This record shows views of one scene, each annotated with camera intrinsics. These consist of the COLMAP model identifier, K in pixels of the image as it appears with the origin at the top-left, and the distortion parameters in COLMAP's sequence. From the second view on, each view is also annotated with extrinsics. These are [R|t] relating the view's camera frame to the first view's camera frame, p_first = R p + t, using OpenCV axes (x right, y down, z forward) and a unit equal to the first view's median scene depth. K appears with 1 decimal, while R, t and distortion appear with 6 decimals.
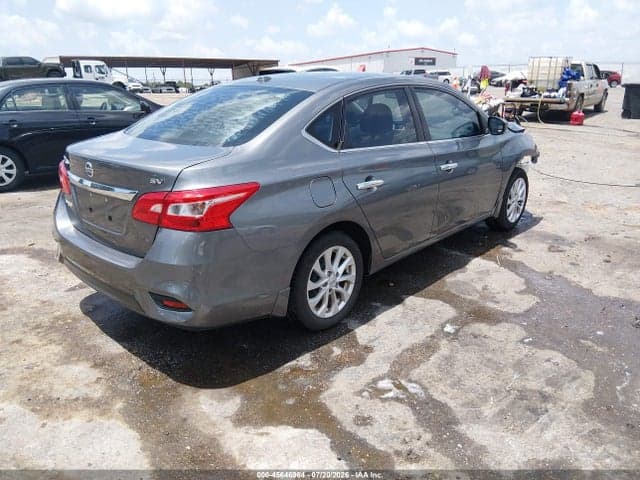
lens RADIAL K [[490.5, 0, 320.0], [0, 490.5, 240.0], [0, 0, 1]] dist [0.037153, -0.079165]
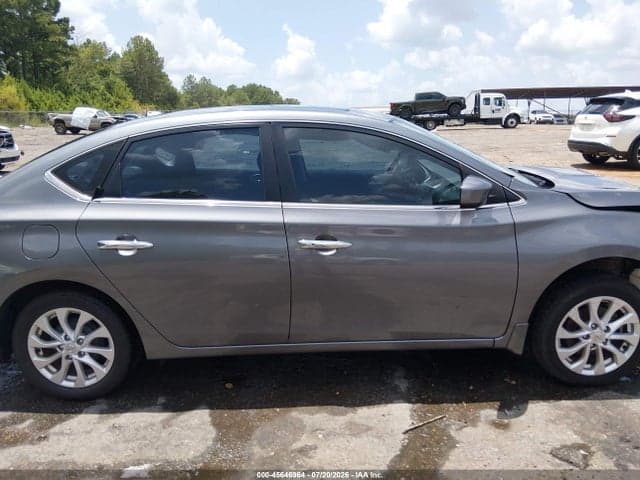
lens RADIAL K [[490.5, 0, 320.0], [0, 490.5, 240.0], [0, 0, 1]] dist [0.037153, -0.079165]
pose [[0.681726, 0.171104, -0.711317, 0.690753], [-0.212381, 0.976683, 0.031391, -0.167437], [0.700103, 0.129670, 0.702170, 0.519990]]
